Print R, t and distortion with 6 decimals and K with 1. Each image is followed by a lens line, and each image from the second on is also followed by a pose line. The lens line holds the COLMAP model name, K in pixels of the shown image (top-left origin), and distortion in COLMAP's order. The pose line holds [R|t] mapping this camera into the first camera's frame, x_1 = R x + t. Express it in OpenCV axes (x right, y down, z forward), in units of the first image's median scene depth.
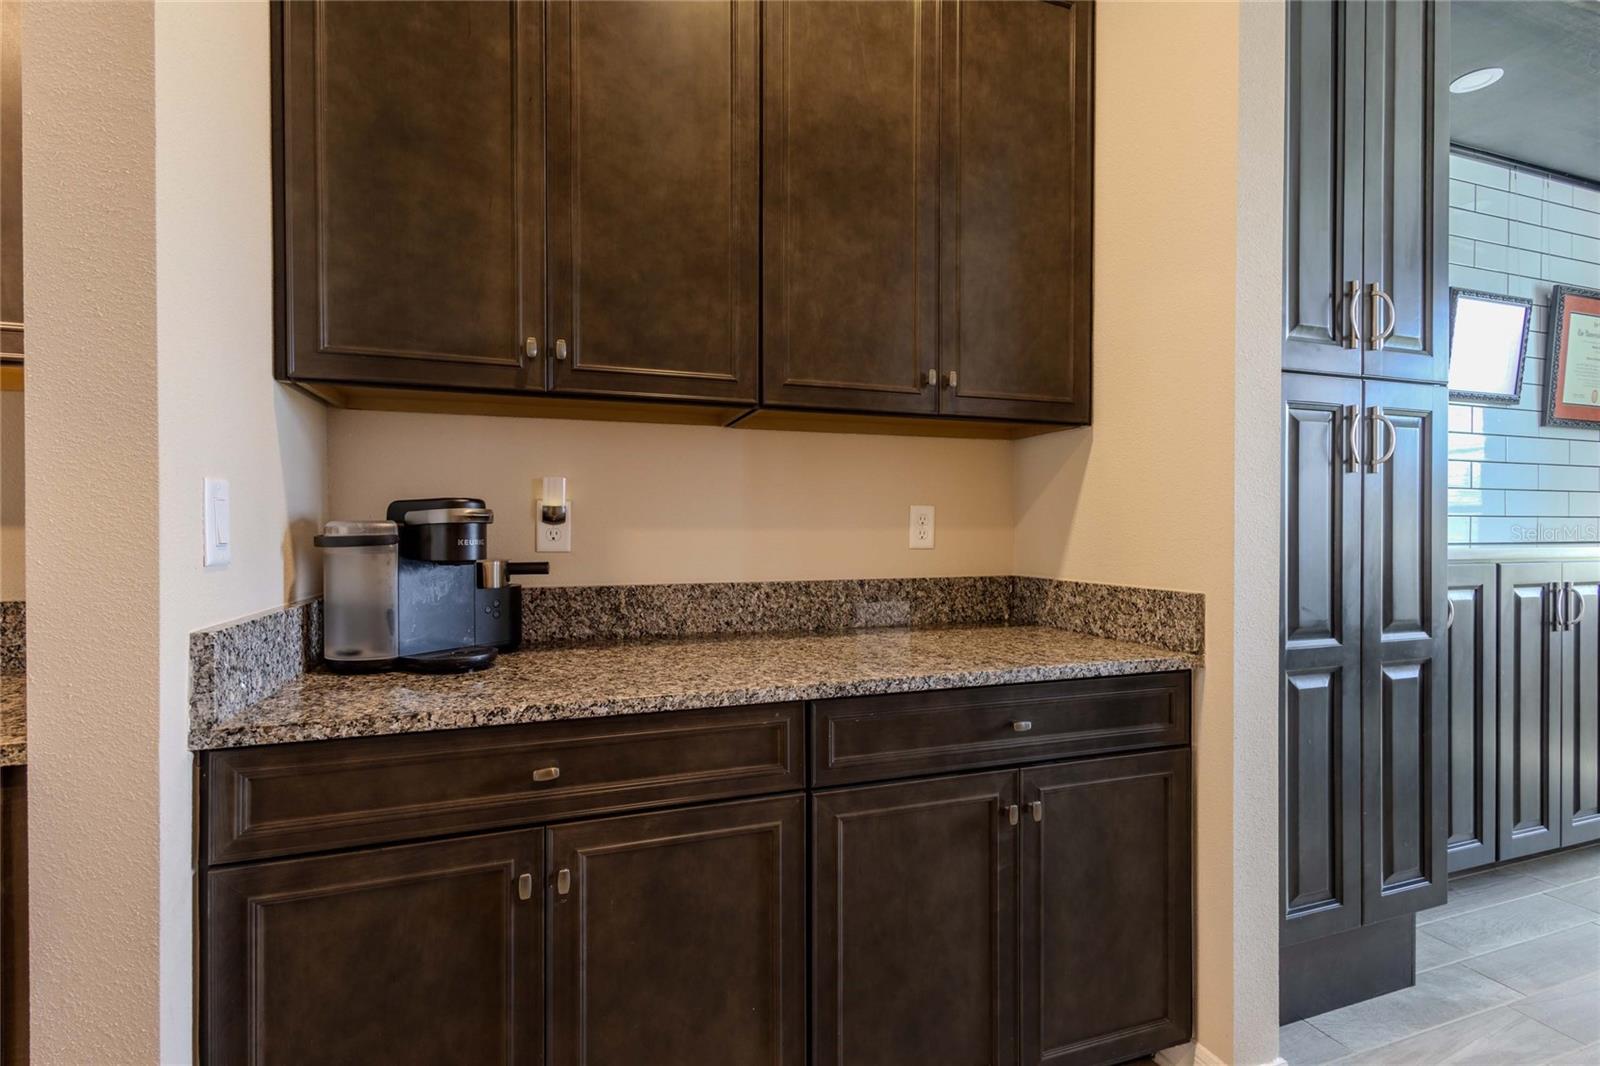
lens RADIAL K [[729.5, 0, 798.8], [0, 729.5, 534.2], [0, 0, 1]] dist [0.007483, -0.000183]
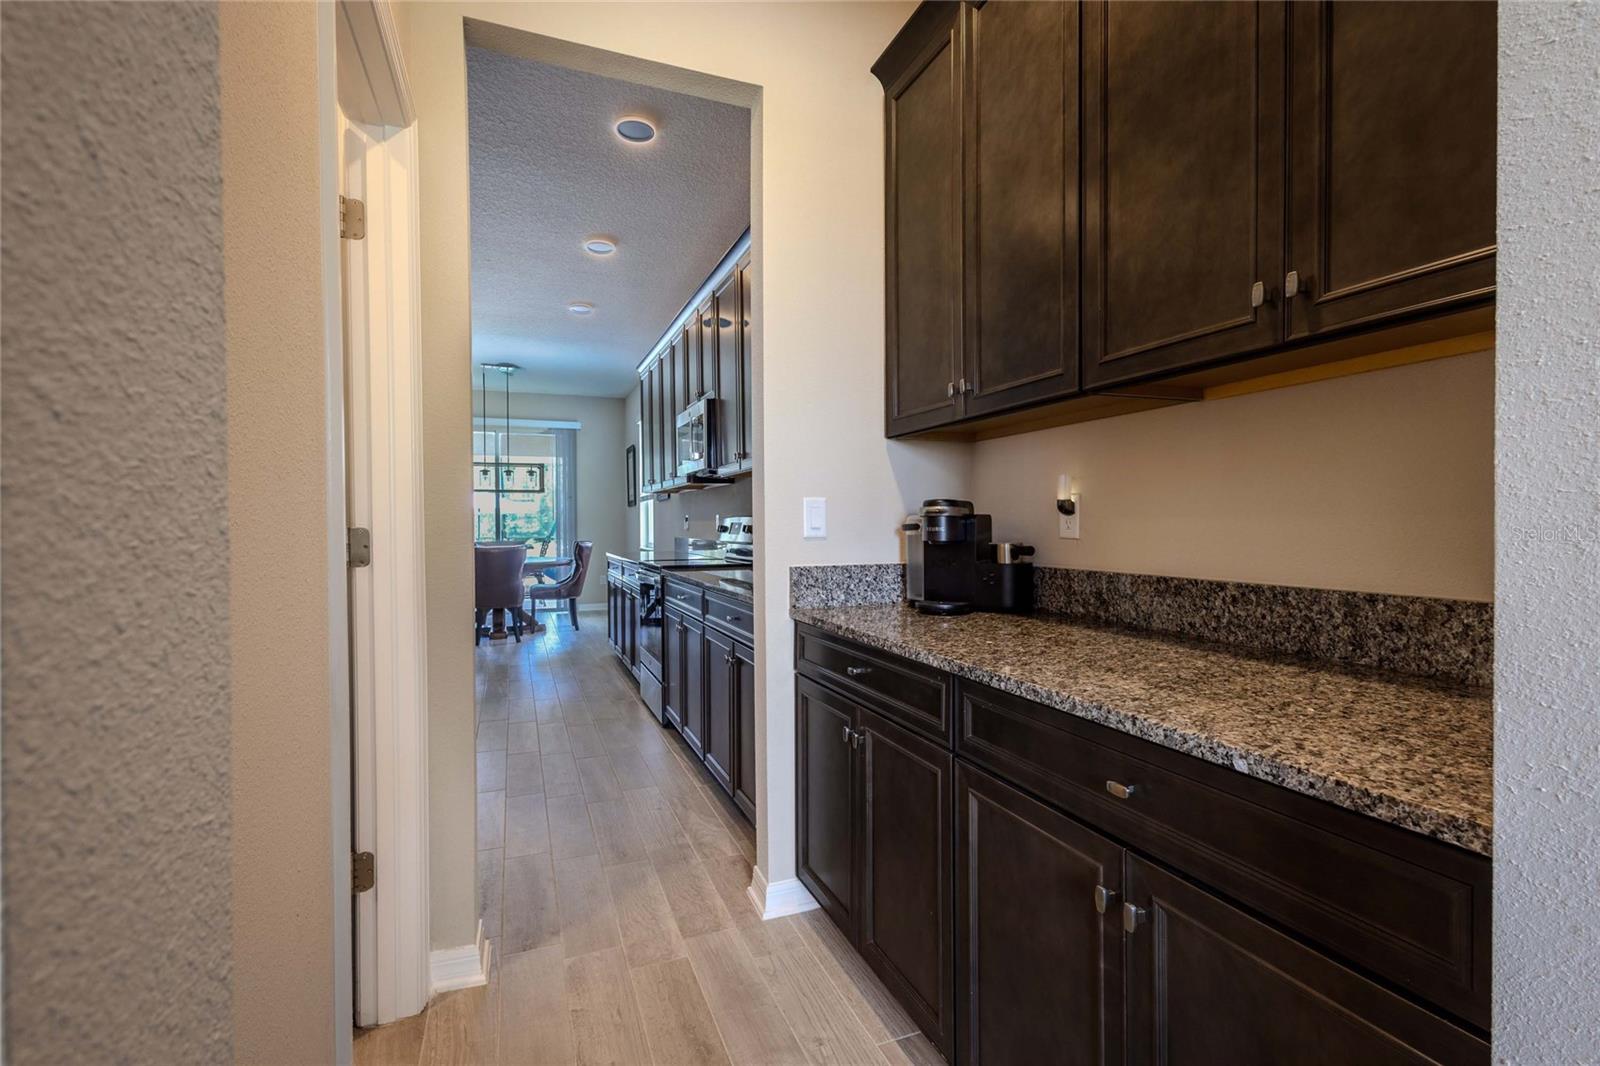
lens RADIAL K [[729.5, 0, 798.8], [0, 729.5, 534.2], [0, 0, 1]] dist [0.007483, -0.000183]
pose [[0.037327, 0.017425, -0.999151, 0.820003], [0.004095, 0.999837, 0.017590, -0.005328], [0.999295, -0.004748, 0.037250, 0.525671]]
